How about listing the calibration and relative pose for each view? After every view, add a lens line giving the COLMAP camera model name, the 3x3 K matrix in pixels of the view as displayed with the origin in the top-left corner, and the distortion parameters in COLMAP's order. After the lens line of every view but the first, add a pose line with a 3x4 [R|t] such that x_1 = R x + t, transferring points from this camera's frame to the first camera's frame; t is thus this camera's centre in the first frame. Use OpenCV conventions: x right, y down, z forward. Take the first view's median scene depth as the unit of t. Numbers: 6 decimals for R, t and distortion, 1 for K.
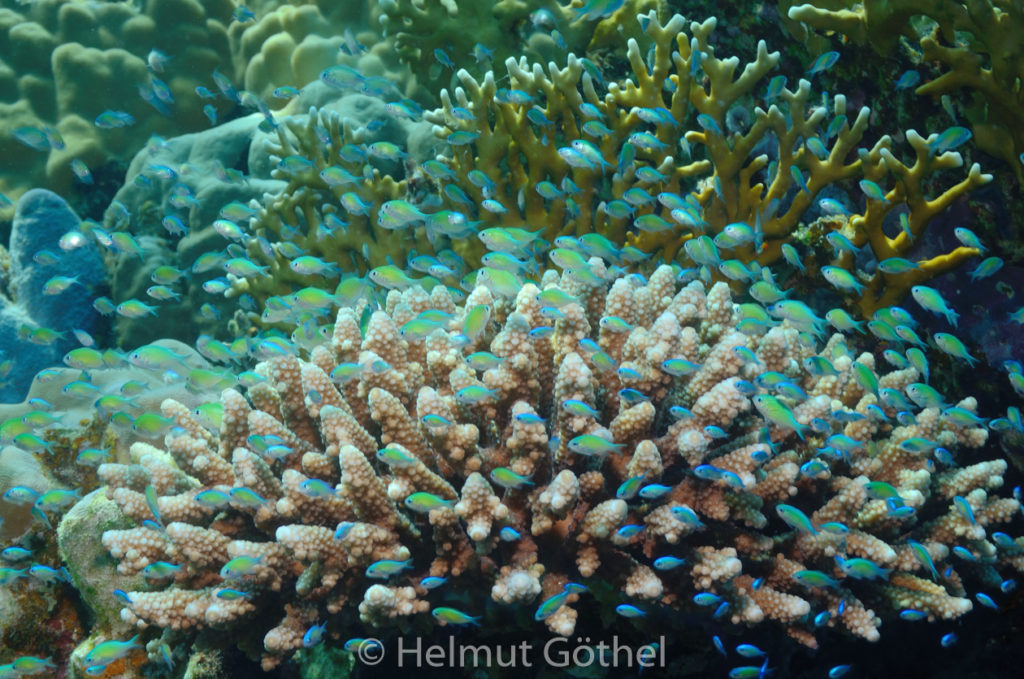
lens RADIAL K [[2801.2, 0, 512.2], [0, 2801.2, 339.1], [0, 0, 1]] dist [0.104737, 0.000000]
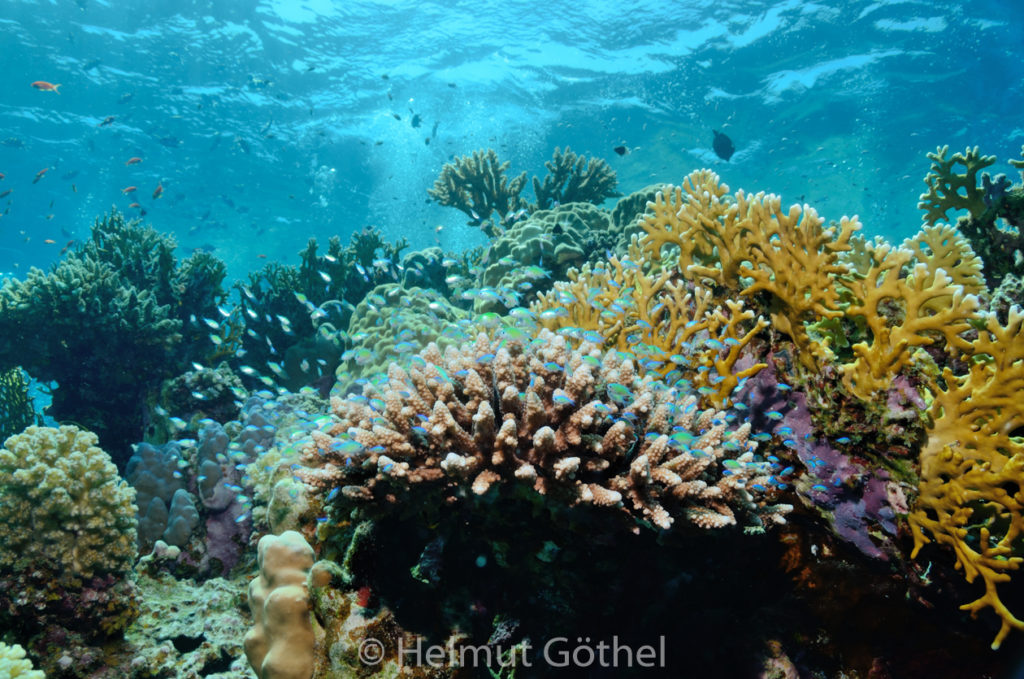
lens RADIAL K [[821.4, 0, 511.5], [0, 821.4, 340.7], [0, 0, 1]] dist [-0.007810, -0.000602]
pose [[0.954446, 0.026972, -0.297162, 0.191878], [-0.111380, 0.956126, -0.270956, 0.149801], [0.276816, 0.291711, 0.915575, 0.478243]]
